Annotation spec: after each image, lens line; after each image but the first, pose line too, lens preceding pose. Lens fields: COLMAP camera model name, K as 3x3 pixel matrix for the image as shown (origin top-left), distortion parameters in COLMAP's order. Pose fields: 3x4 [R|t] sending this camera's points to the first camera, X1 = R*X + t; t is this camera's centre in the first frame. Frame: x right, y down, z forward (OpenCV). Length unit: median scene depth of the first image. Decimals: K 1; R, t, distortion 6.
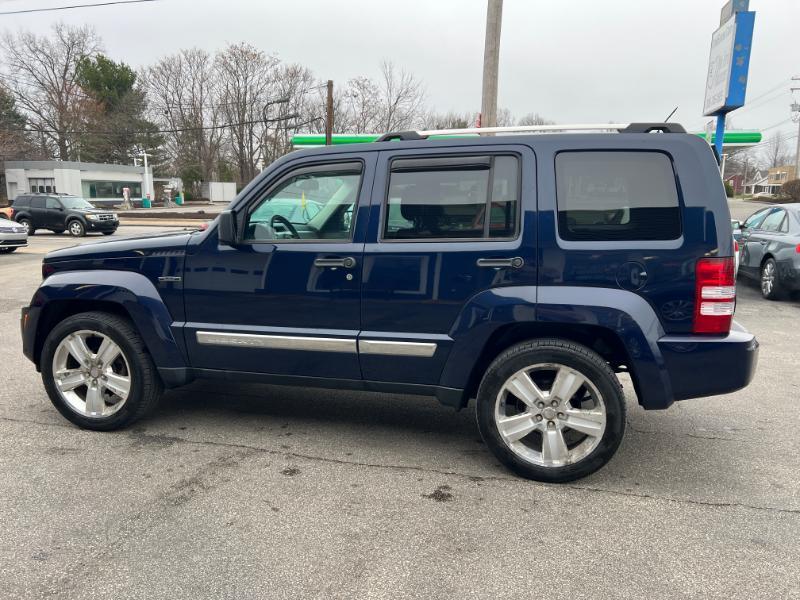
lens RADIAL K [[598.4, 0, 404.7], [0, 598.4, 305.0], [0, 0, 1]] dist [0.049642, -0.054475]
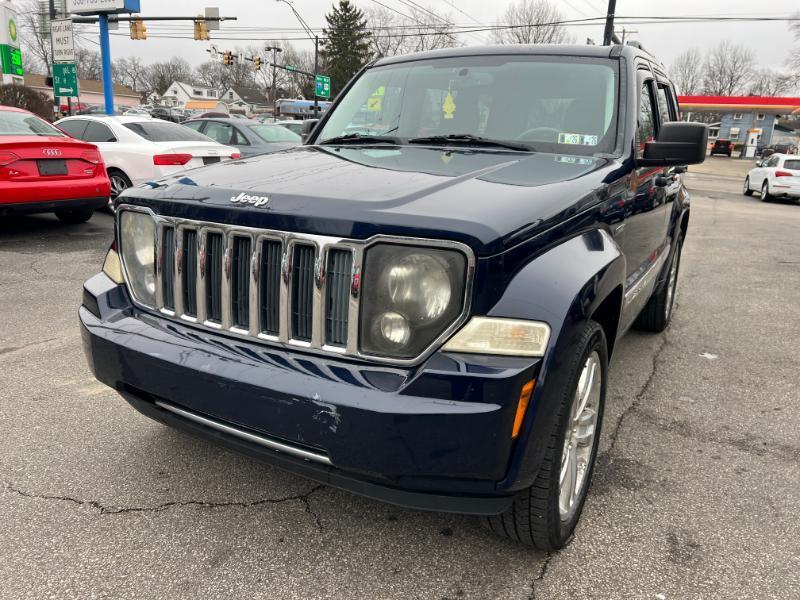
lens RADIAL K [[598.2, 0, 400.0], [0, 598.2, 300.0], [0, 0, 1]] dist [0.053615, -0.061551]
pose [[0.275531, -0.256293, 0.926497, -1.158916], [0.132181, 0.964750, 0.227566, -0.160155], [-0.952161, 0.059764, 0.299696, 1.113869]]
